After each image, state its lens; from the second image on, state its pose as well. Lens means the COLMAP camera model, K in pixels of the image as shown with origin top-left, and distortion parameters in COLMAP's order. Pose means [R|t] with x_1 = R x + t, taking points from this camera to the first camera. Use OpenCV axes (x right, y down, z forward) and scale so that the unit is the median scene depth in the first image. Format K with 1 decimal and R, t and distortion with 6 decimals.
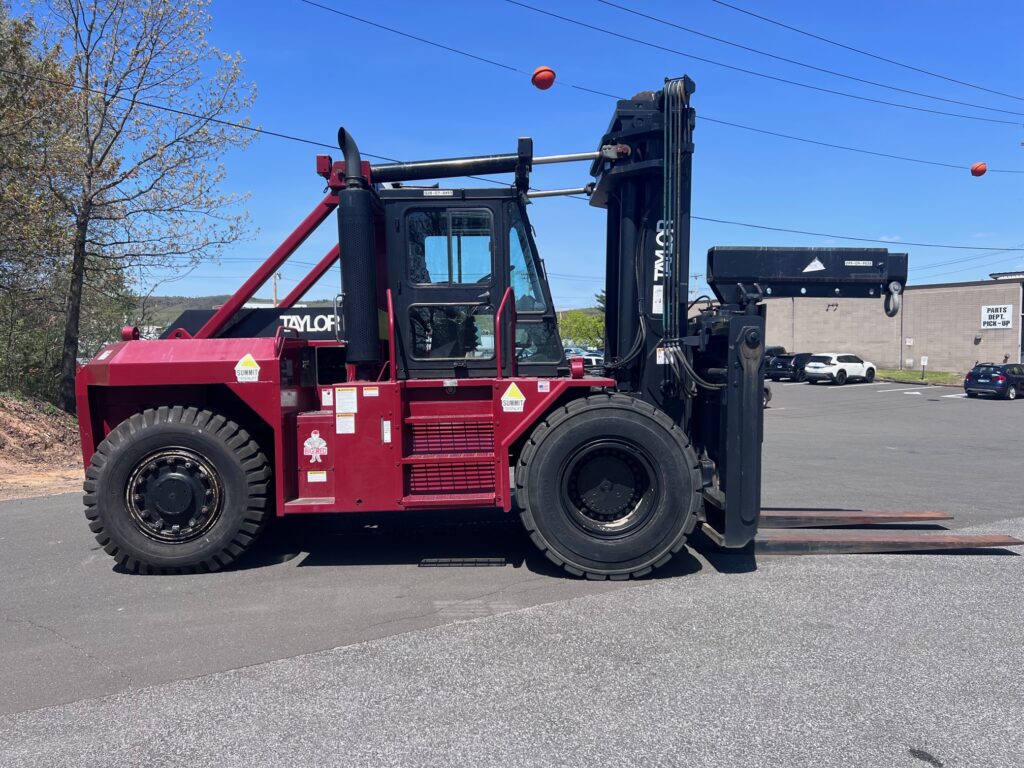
lens RADIAL K [[754.6, 0, 512.0], [0, 754.6, 384.0], [0, 0, 1]] dist [0.016929, 0.002163]
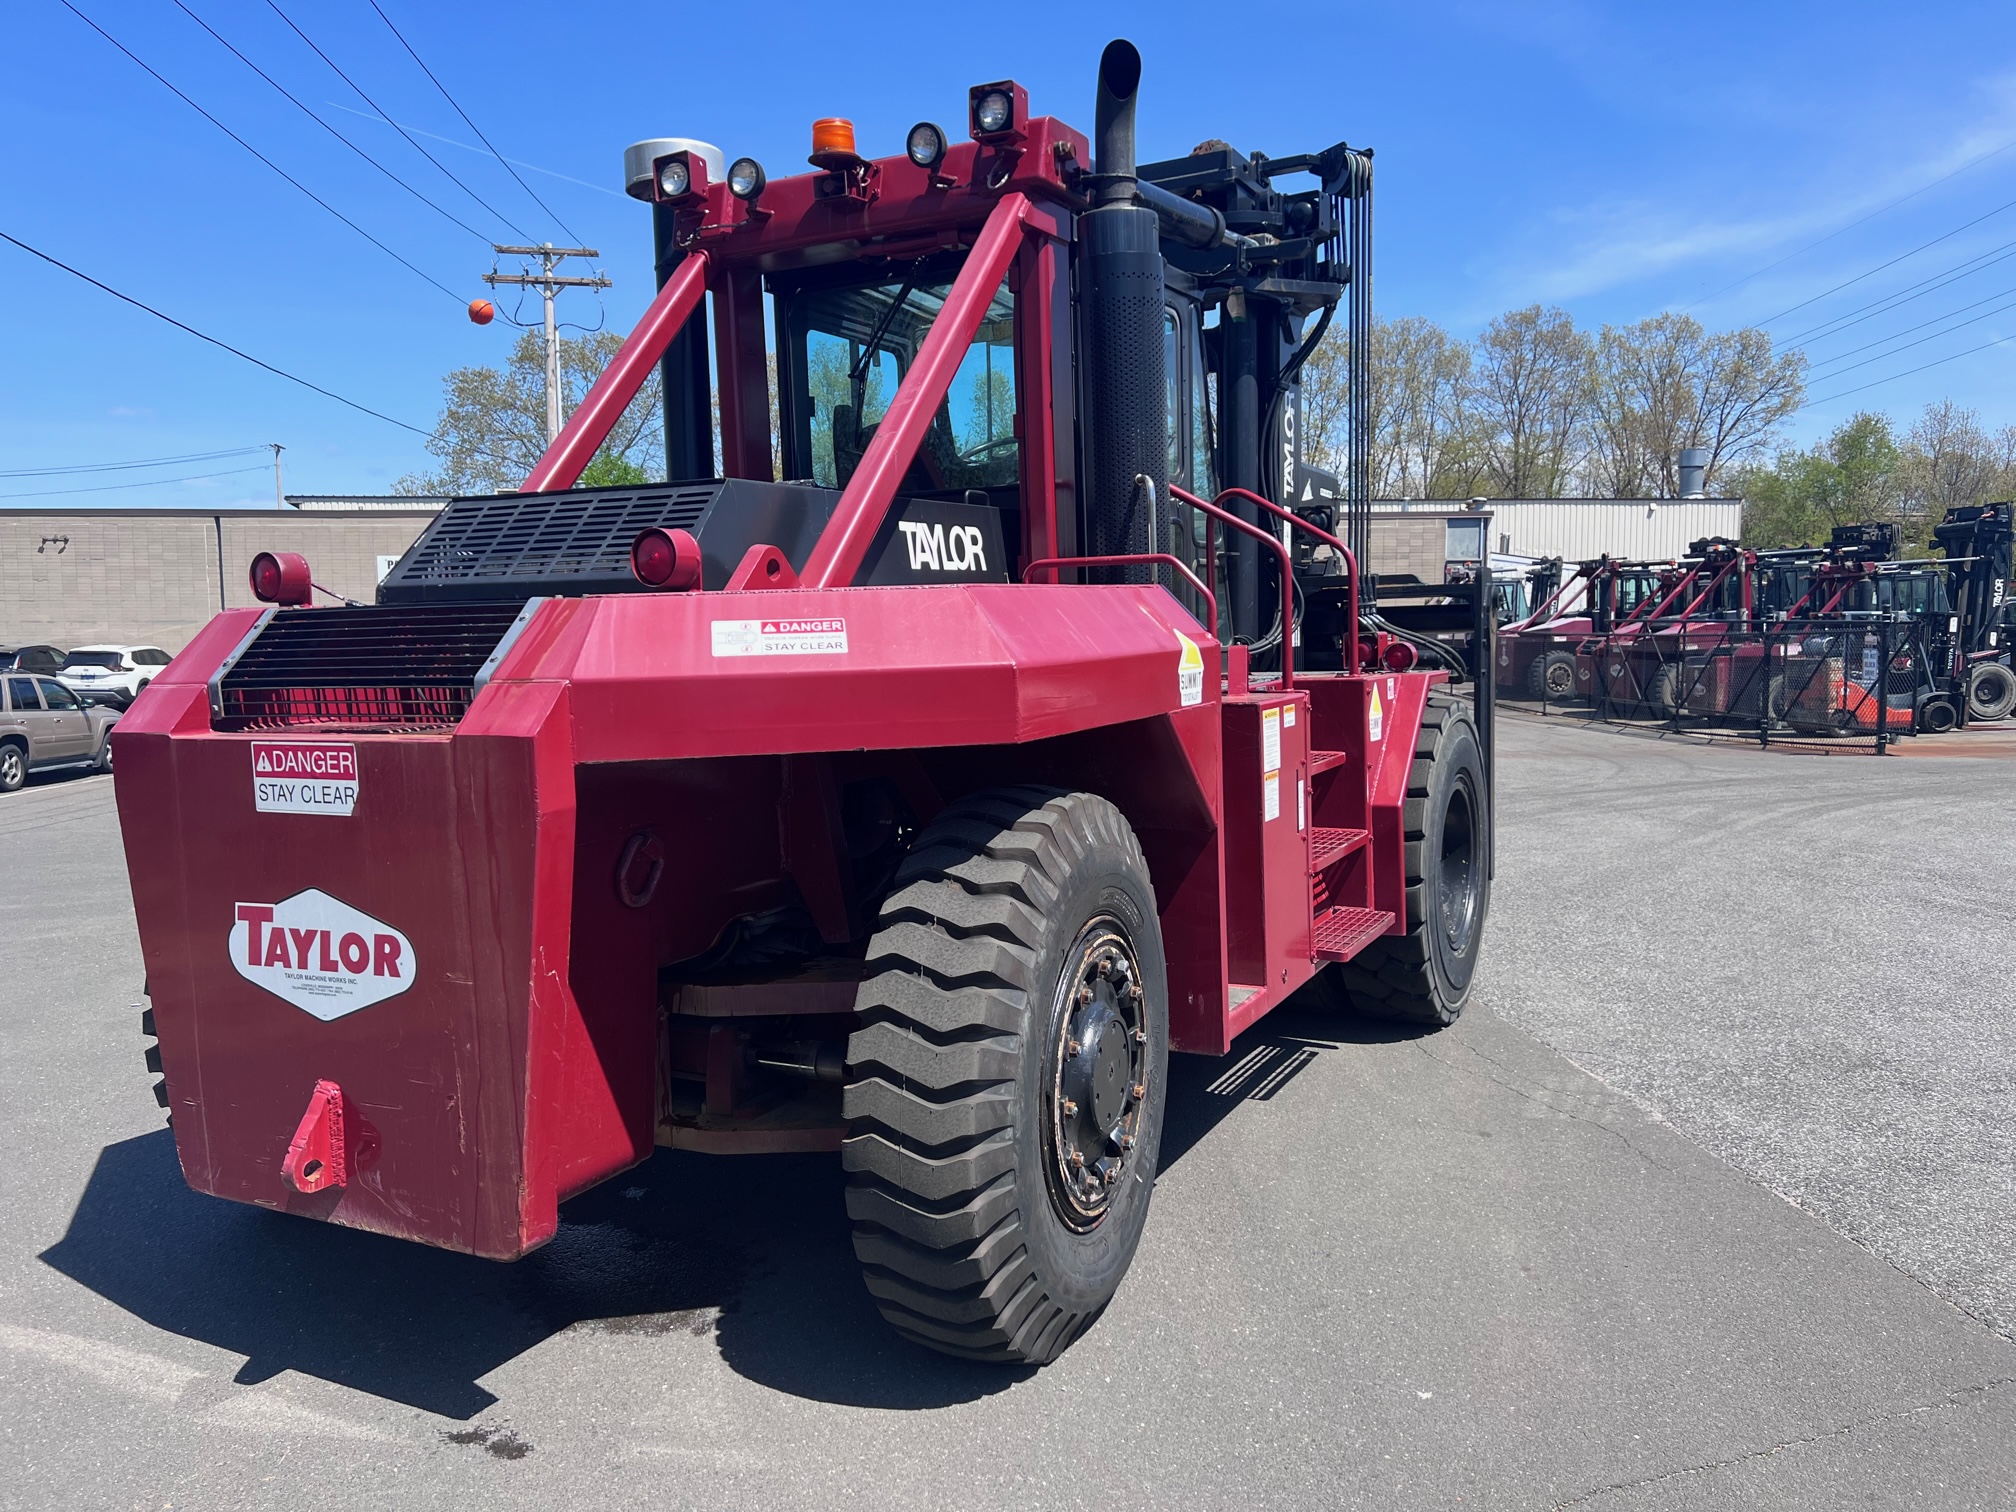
lens RADIAL K [[1485.6, 0, 1008.0], [0, 1485.6, 756.0], [0, 0, 1]] dist [0.016929, 0.002163]
pose [[0.497471, -0.076934, 0.864063, -0.867245], [0.048158, 0.996973, 0.061041, -0.023259], [-0.866143, 0.011245, 0.499670, 0.621654]]
